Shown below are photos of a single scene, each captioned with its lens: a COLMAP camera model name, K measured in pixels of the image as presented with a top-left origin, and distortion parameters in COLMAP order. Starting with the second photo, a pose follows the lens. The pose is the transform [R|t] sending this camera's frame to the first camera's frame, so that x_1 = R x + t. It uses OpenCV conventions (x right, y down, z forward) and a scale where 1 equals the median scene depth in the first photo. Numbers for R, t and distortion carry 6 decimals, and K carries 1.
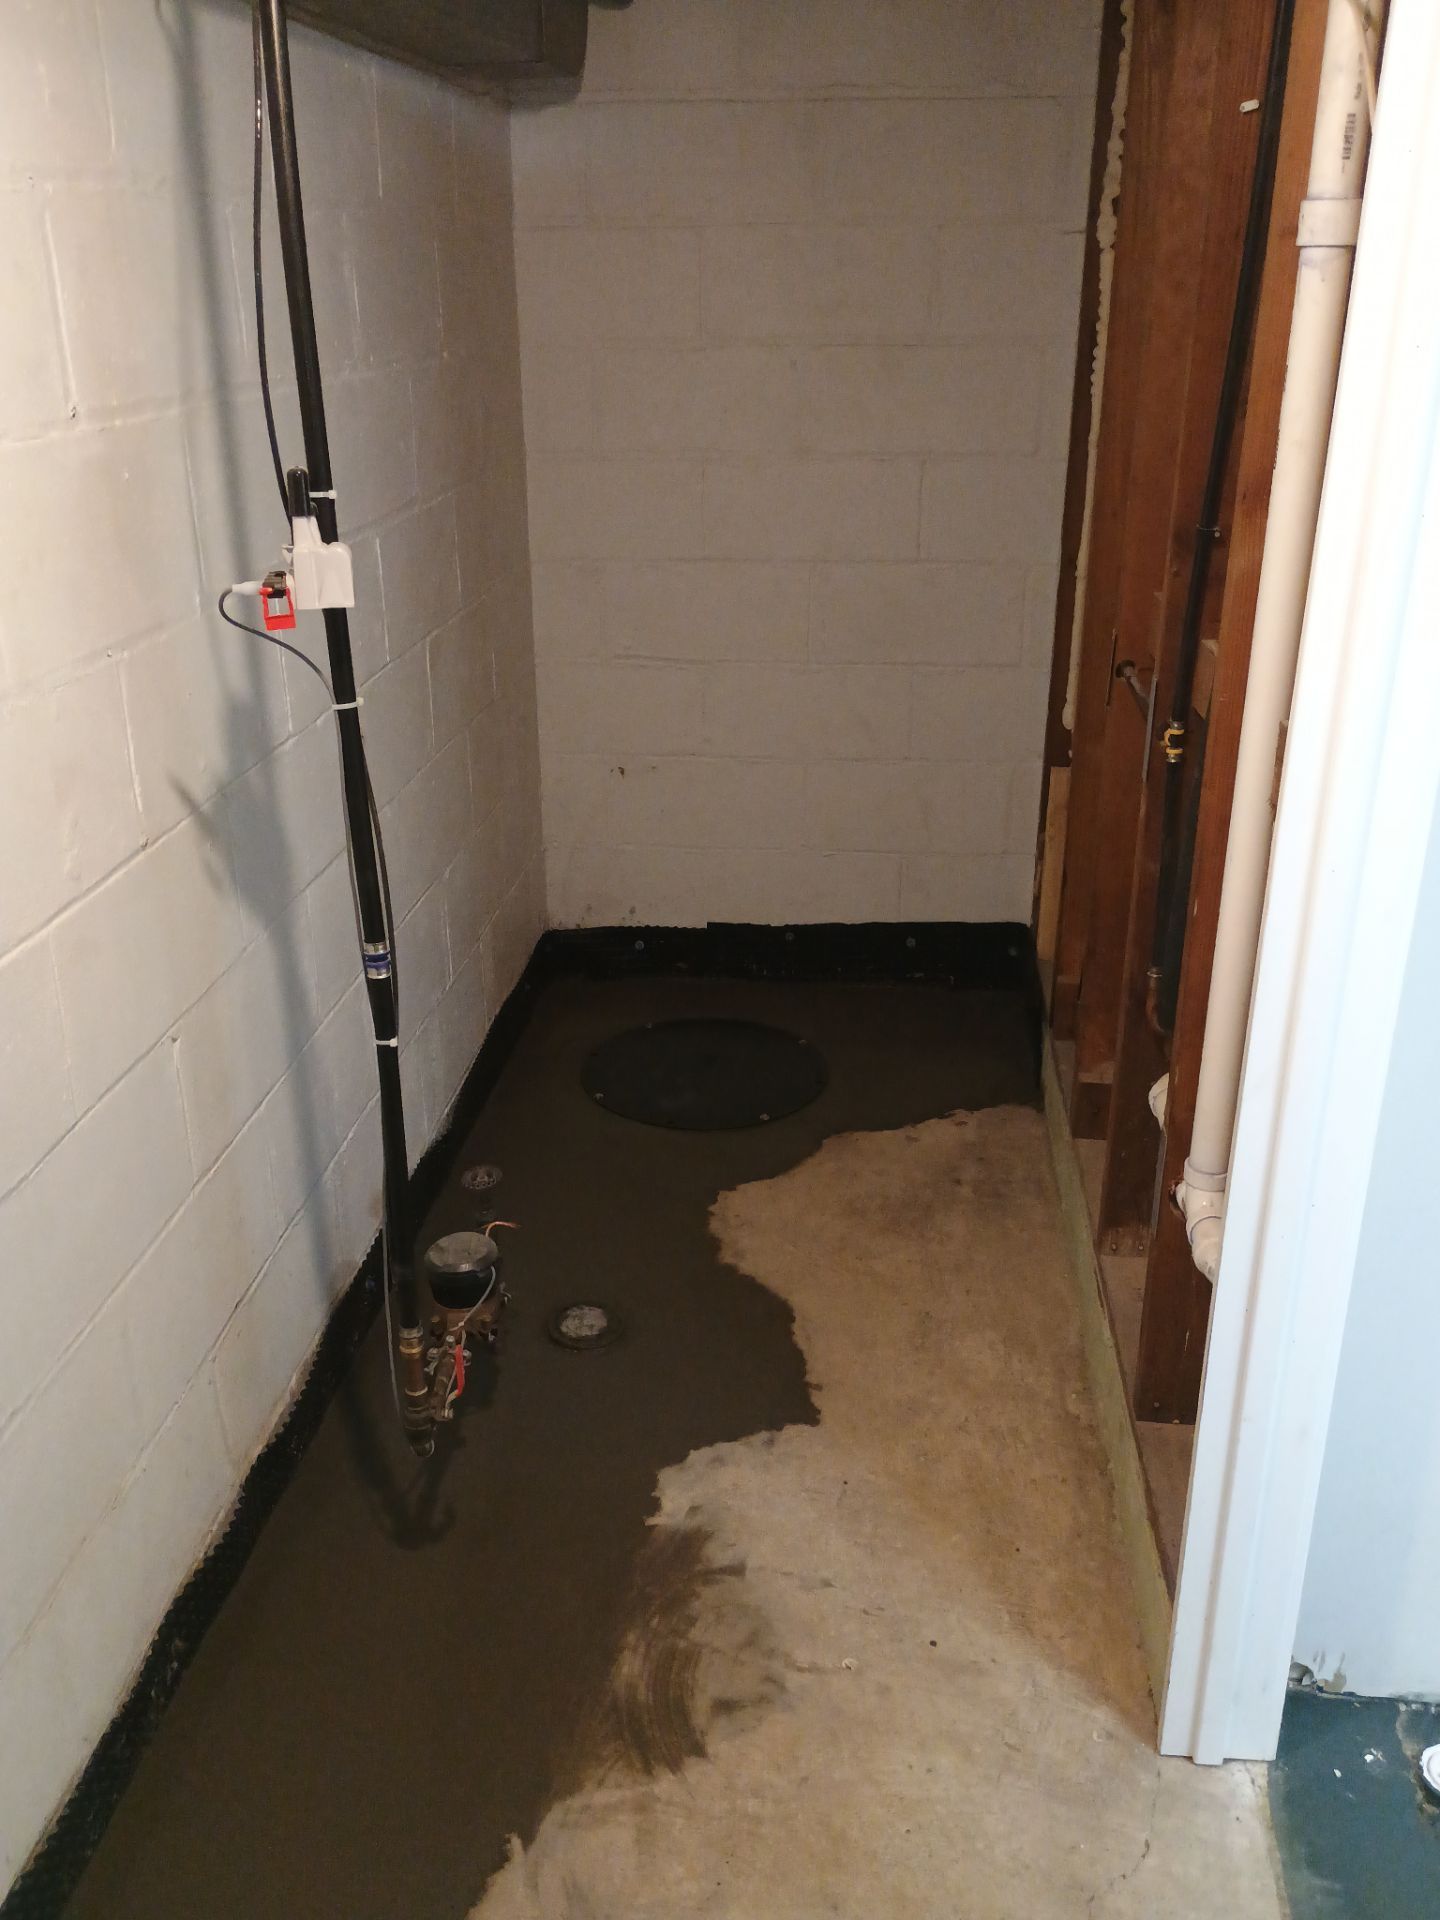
lens RADIAL K [[1666.6, 0, 710.9], [0, 1666.6, 952.4], [0, 0, 1]] dist [0.057158, -0.067480]
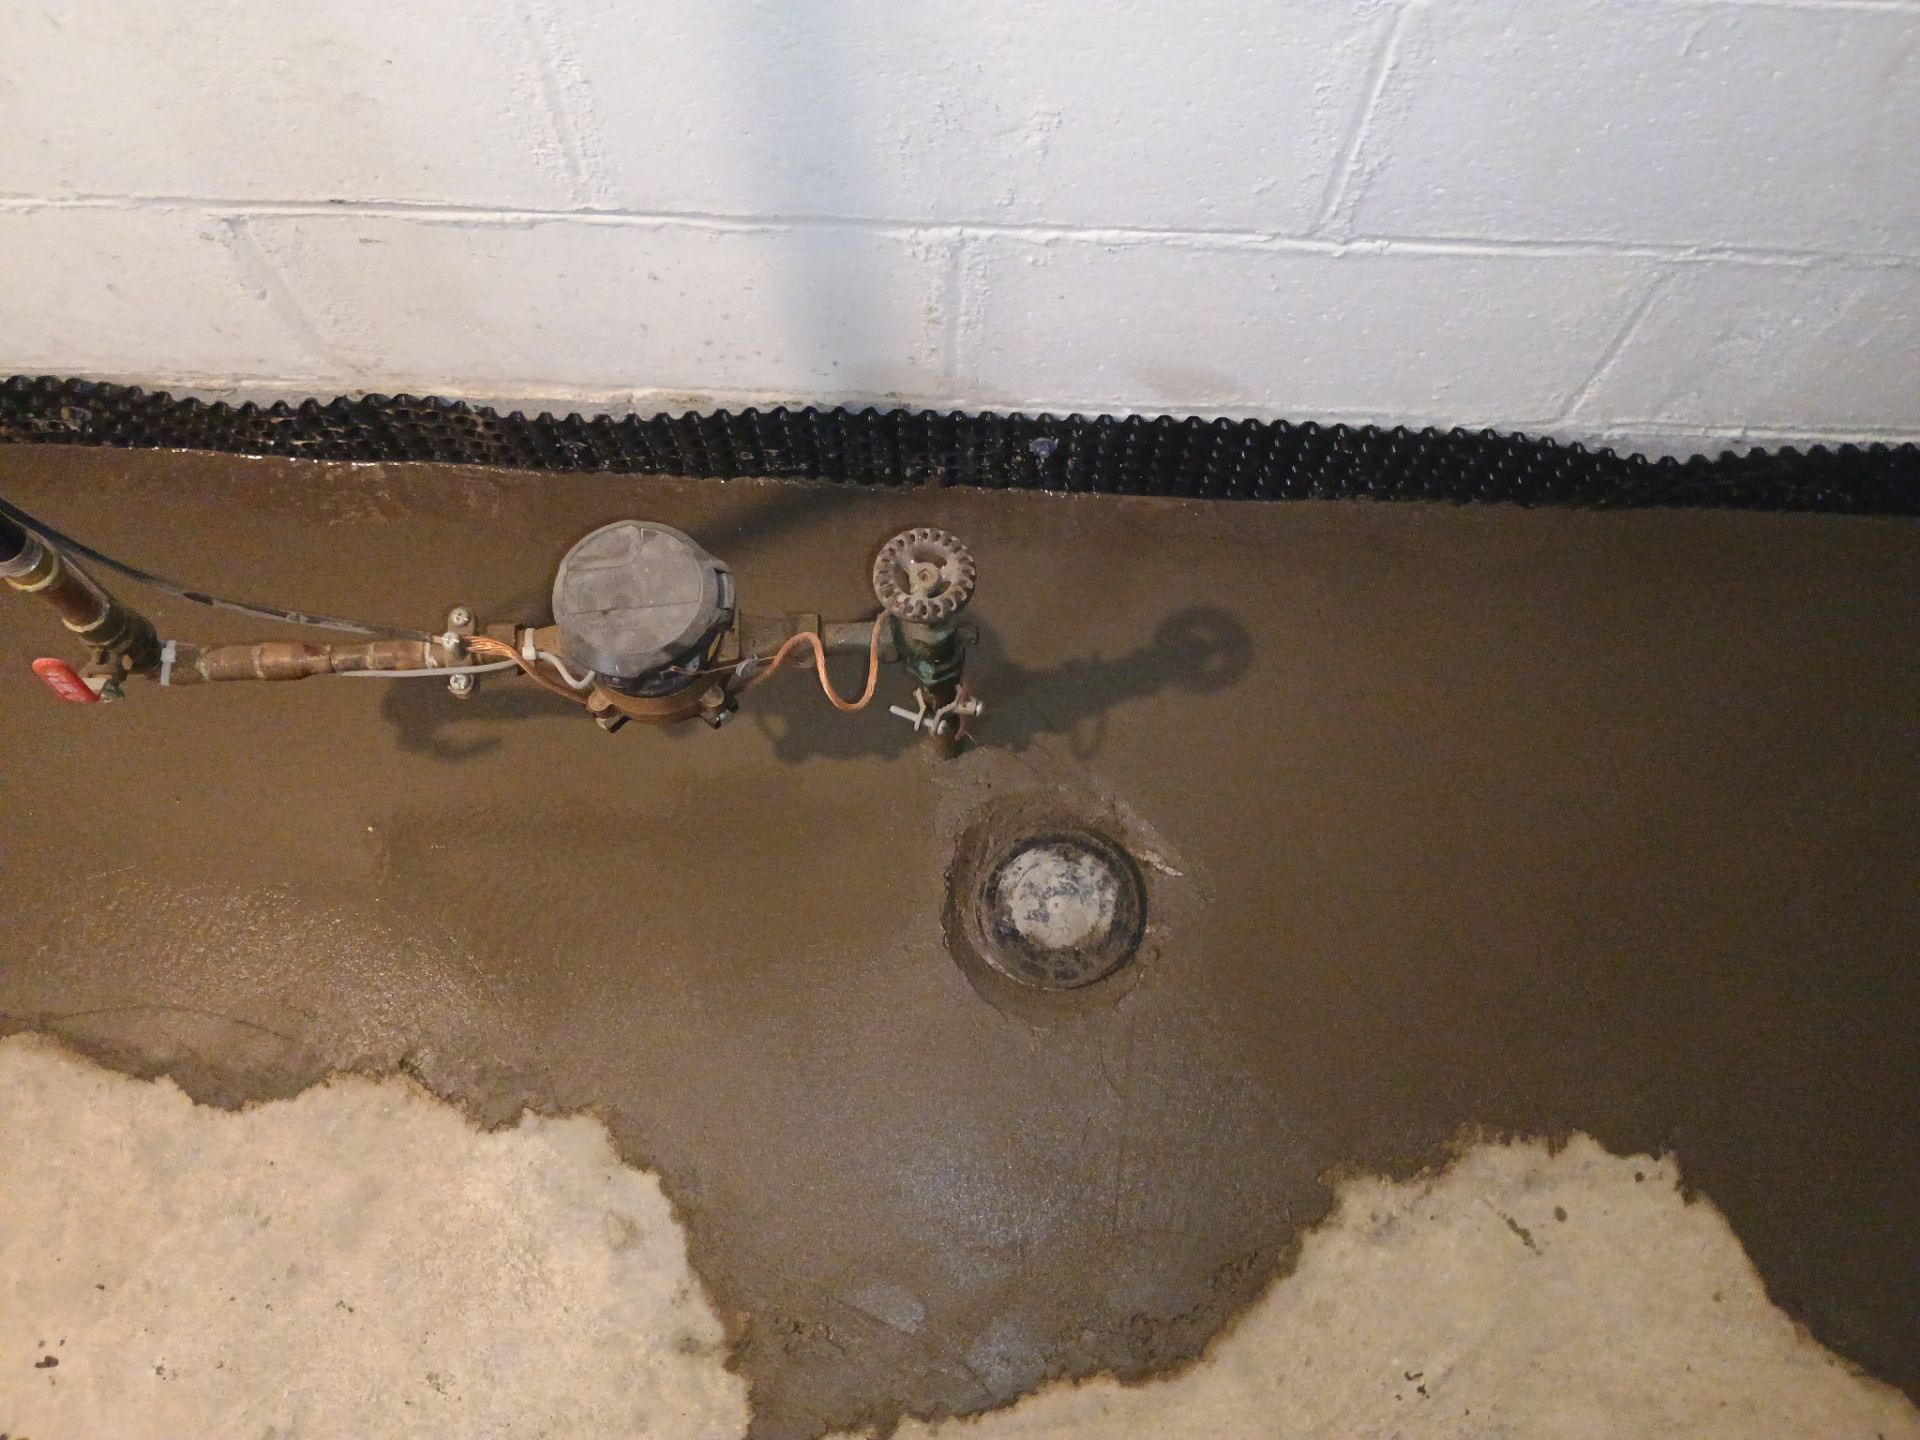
lens RADIAL K [[1666.6, 0, 953.0], [0, 1666.6, 705.1], [0, 0, 1]] dist [0.057158, -0.067480]
pose [[0.080931, 0.948287, -0.306925, 0.010897], [-0.385856, 0.313732, 0.867575, -0.149350], [0.919002, 0.048215, 0.391293, 0.625298]]
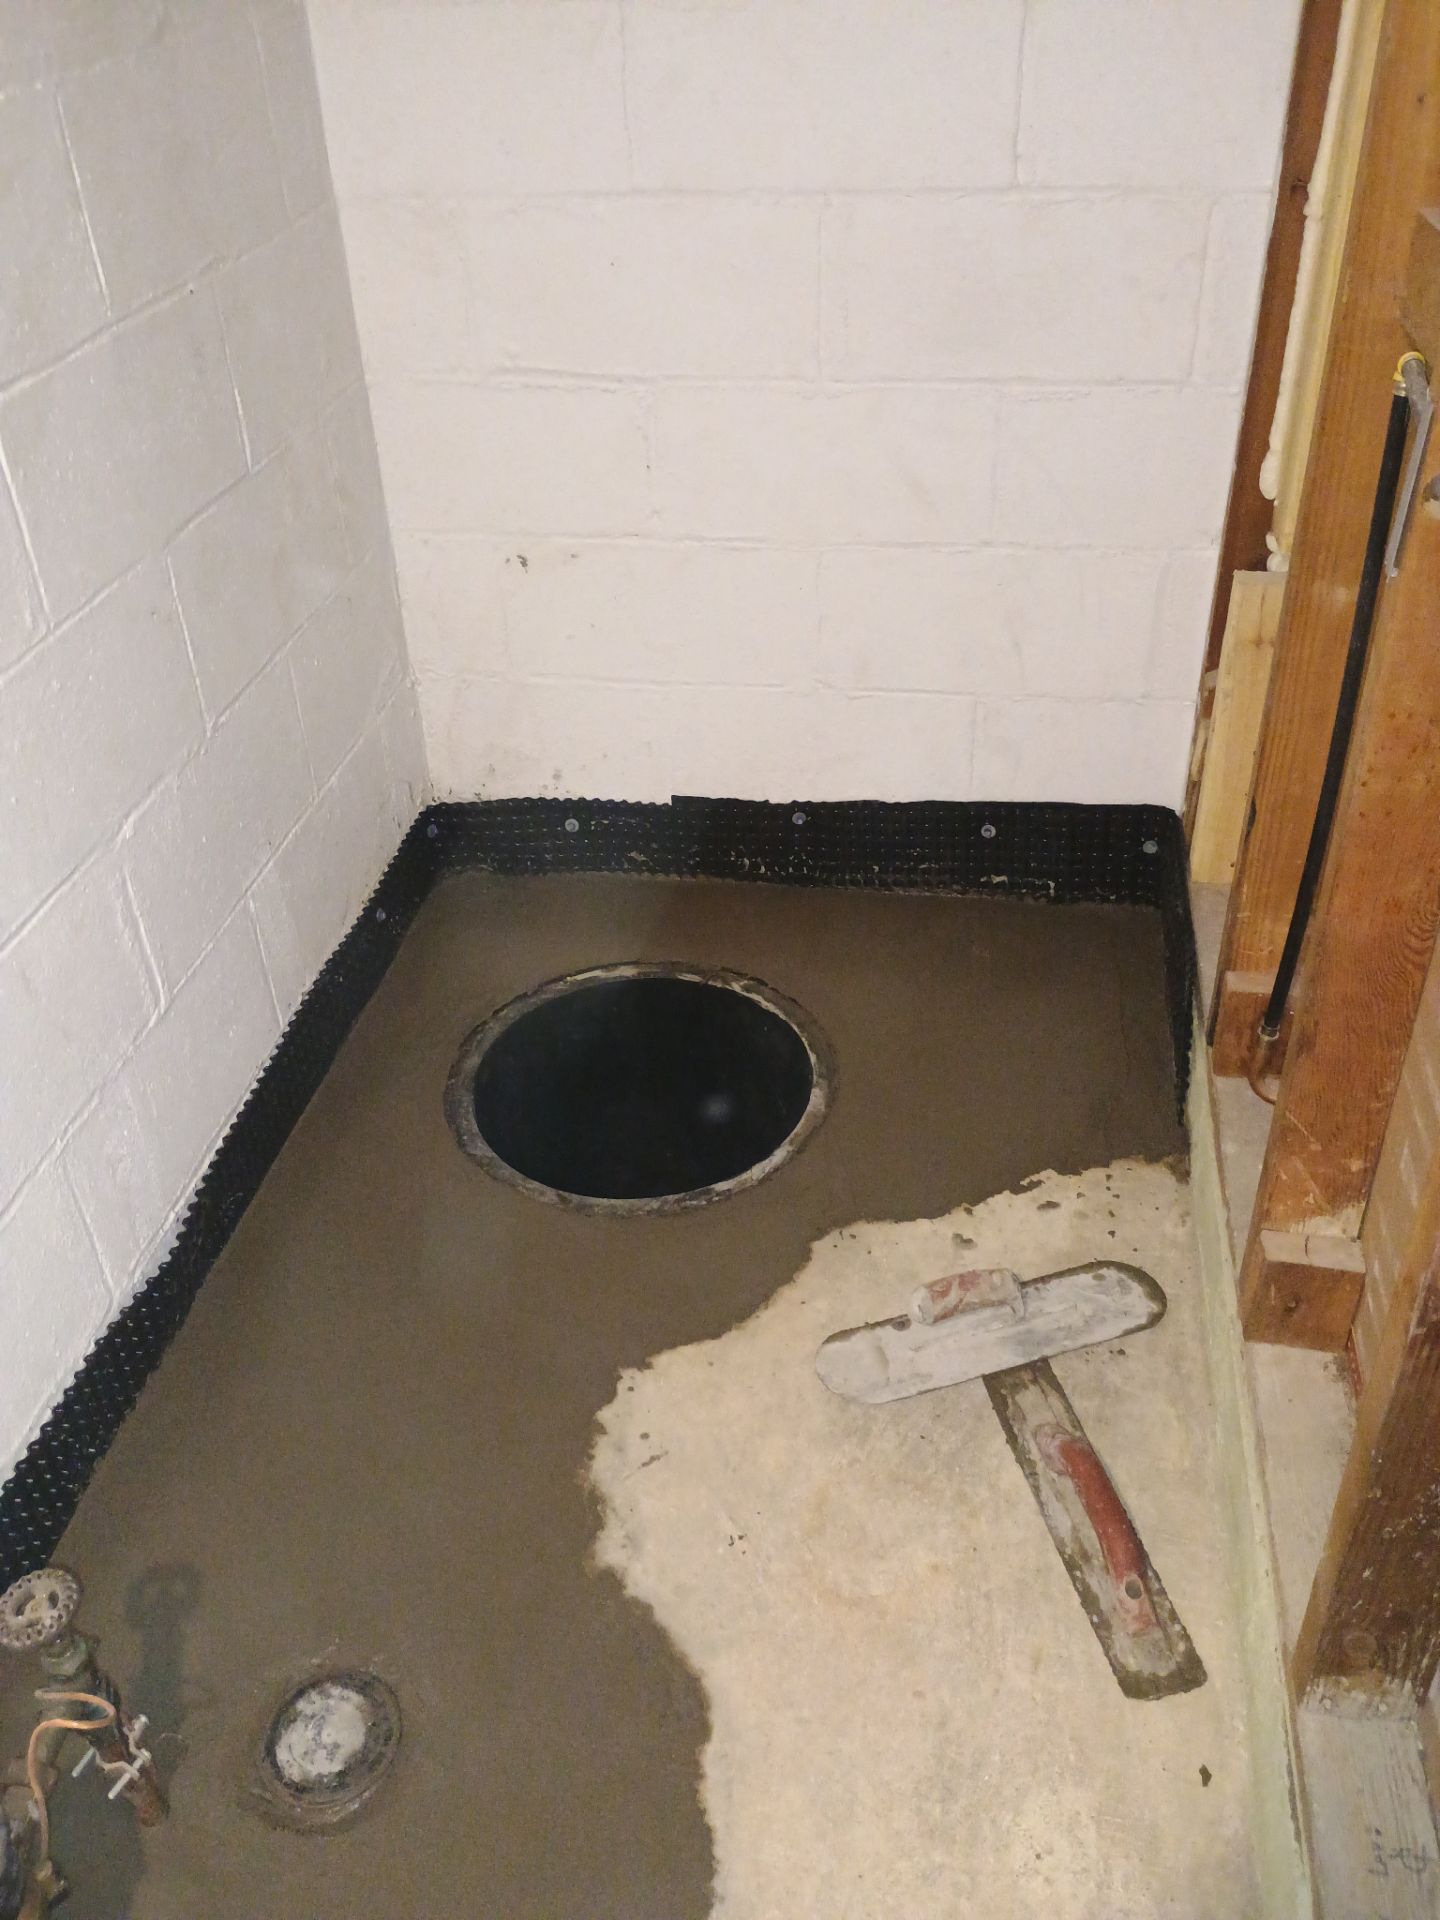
lens RADIAL K [[1666.6, 0, 723.3], [0, 1666.6, 957.6], [0, 0, 1]] dist [0.057158, -0.067480]
pose [[0.997871, 0.008467, -0.064672, 0.070084], [0.006245, 0.974579, 0.223957, -0.118248], [0.064924, -0.223884, 0.972451, 0.419838]]
